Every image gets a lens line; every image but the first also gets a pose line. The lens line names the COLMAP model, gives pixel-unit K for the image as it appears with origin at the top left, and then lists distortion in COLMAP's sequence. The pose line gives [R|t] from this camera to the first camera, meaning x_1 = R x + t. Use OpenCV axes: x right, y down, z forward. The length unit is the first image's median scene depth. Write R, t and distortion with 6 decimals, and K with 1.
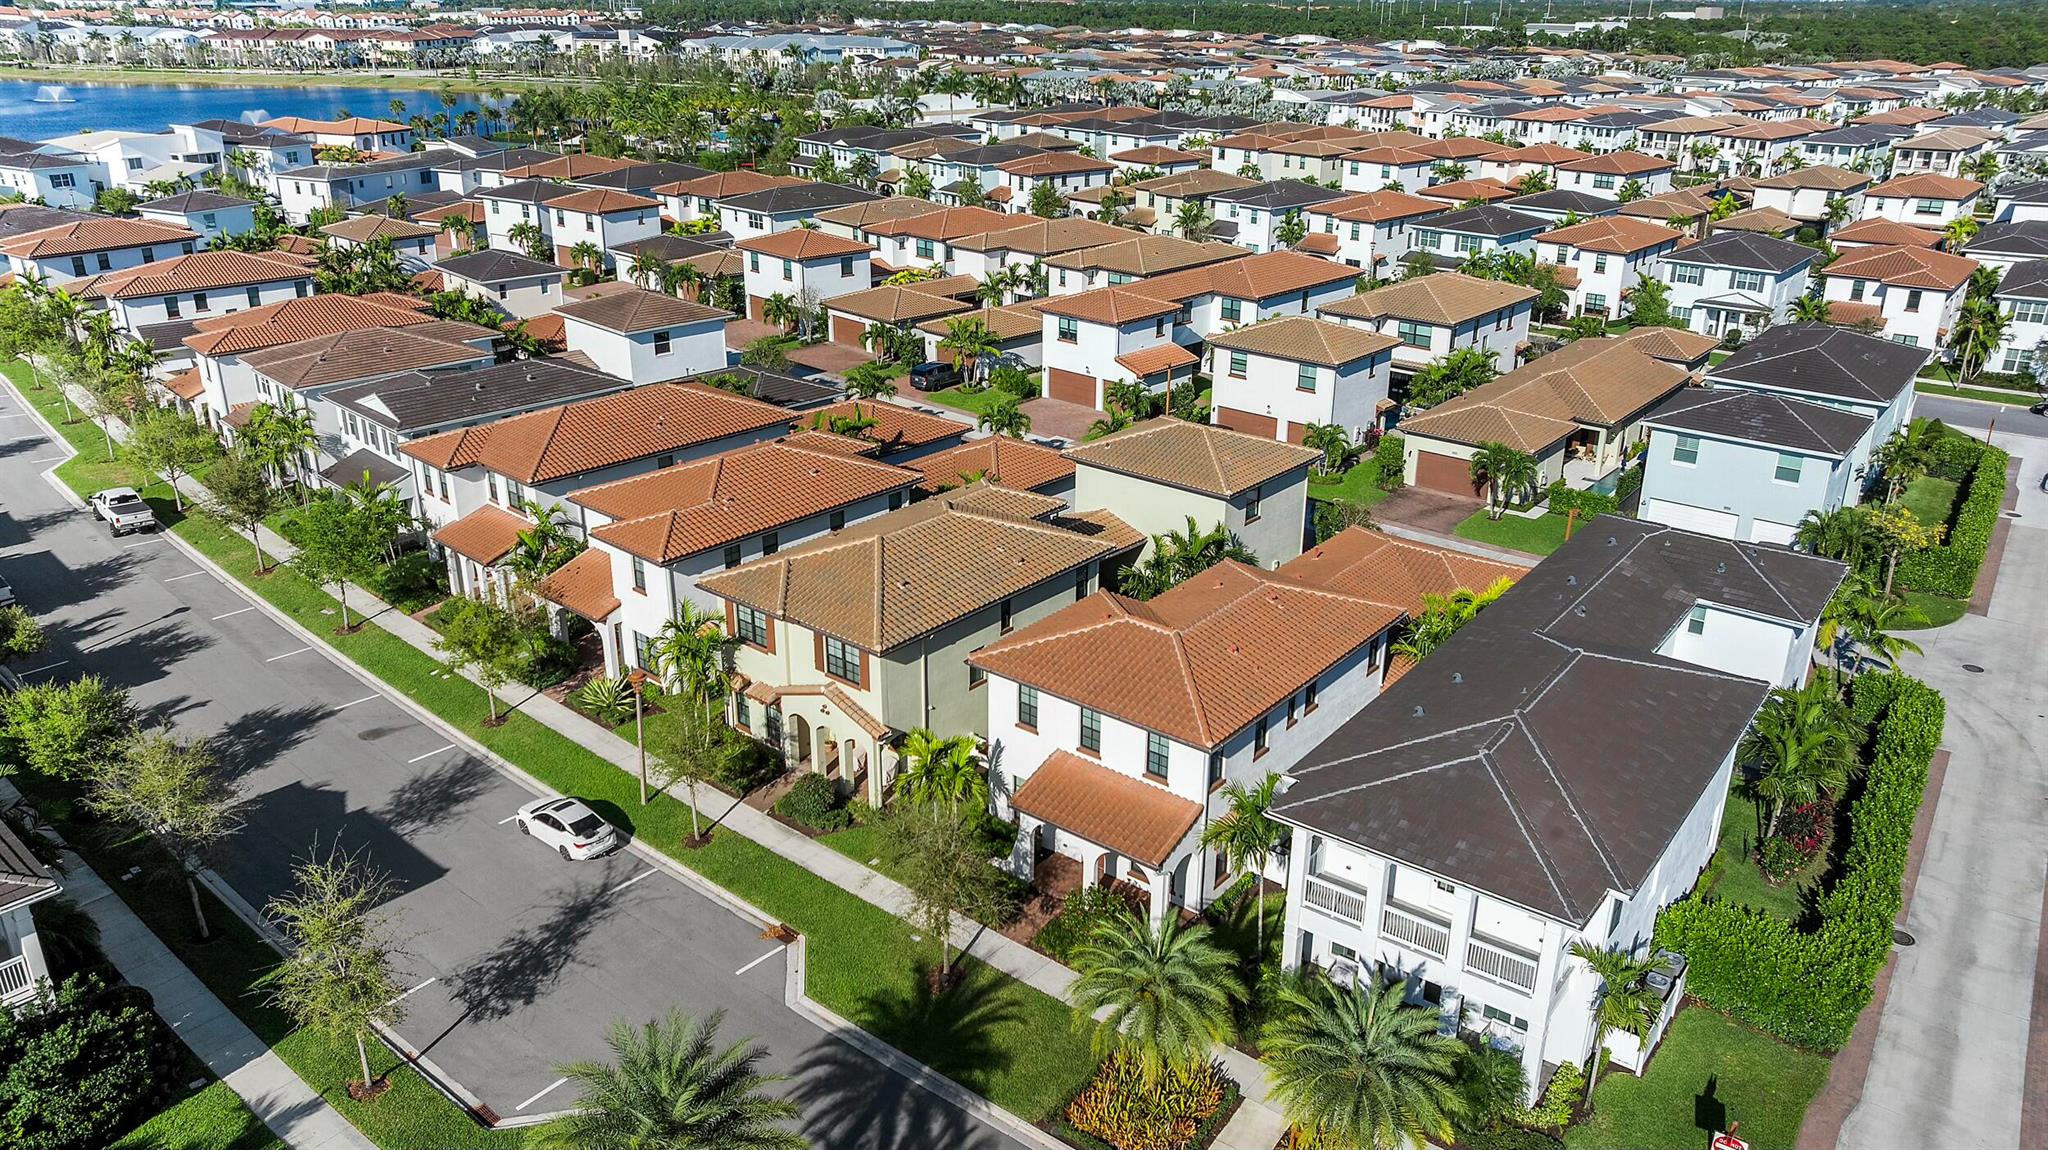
lens RADIAL K [[1402.2, 0, 1024.0], [0, 1402.2, 575.0], [0, 0, 1]] dist [-0.012759, 0.003304]
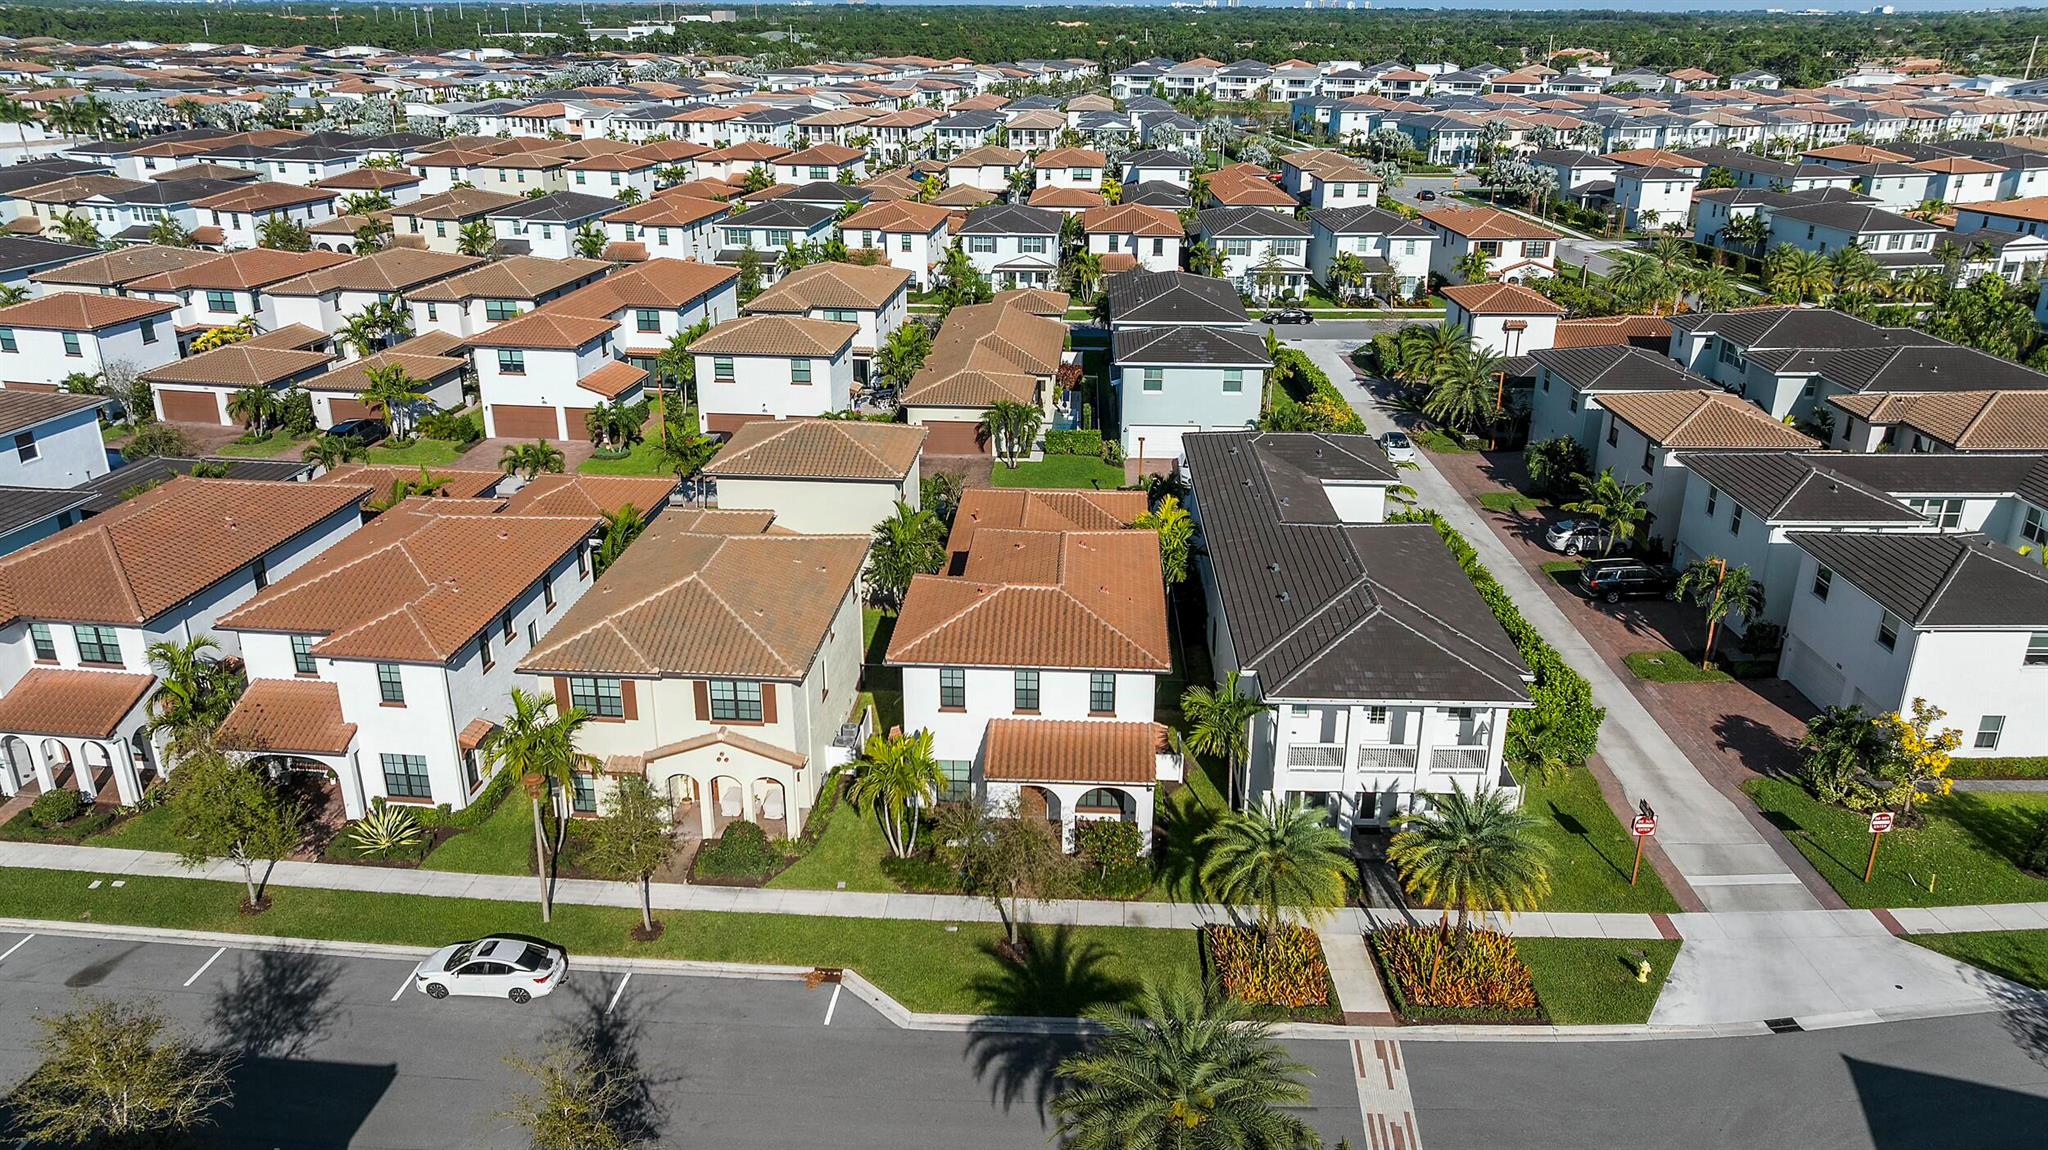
lens RADIAL K [[1402.2, 0, 1024.0], [0, 1402.2, 575.0], [0, 0, 1]] dist [-0.012759, 0.003304]
pose [[0.820655, -0.218610, 0.527953, -0.176040], [0.220723, 0.973489, 0.060000, -0.014140], [-0.527073, 0.067293, 0.847151, 0.031401]]
